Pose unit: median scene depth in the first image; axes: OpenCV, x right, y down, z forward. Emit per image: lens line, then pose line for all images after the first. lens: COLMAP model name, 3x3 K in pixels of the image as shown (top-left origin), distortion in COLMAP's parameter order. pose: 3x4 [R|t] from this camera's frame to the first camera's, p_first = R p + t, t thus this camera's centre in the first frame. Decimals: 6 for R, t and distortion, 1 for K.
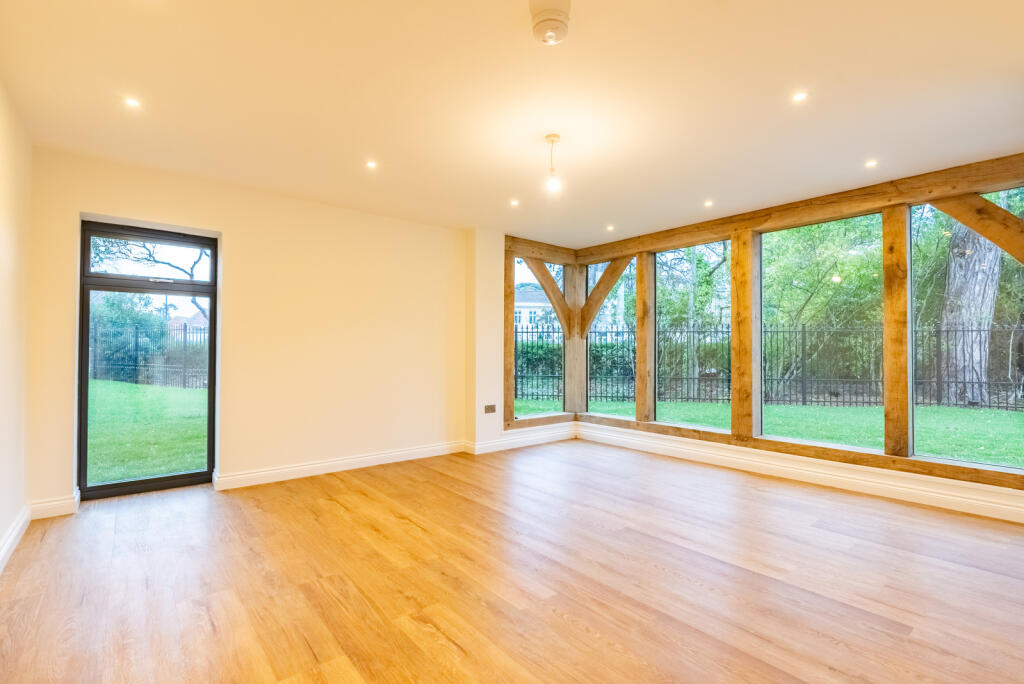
lens RADIAL K [[472.4, 0, 514.8], [0, 472.4, 343.9], [0, 0, 1]] dist [-0.016898, 0.001983]
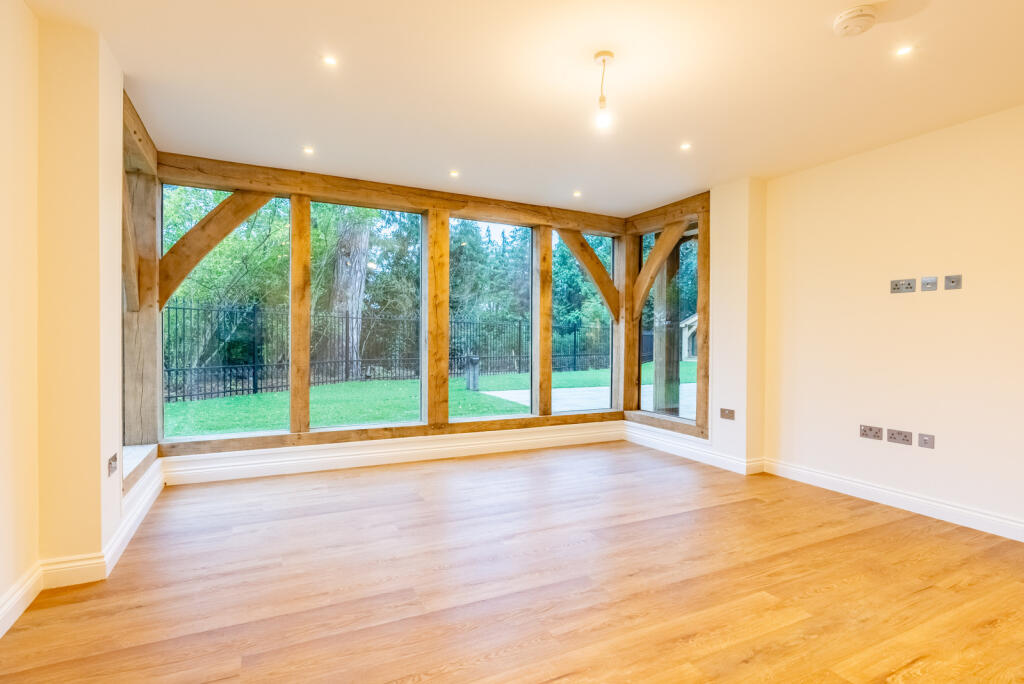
lens RADIAL K [[512.8, 0, 512.8], [0, 512.8, 342.1], [0, 0, 1]] dist [-0.003699, 0.000021]
pose [[0.220642, -0.009671, 0.975307, -0.681505], [-0.023150, 0.999617, 0.015150, 0.012562], [-0.975080, -0.025921, 0.220333, 0.843133]]
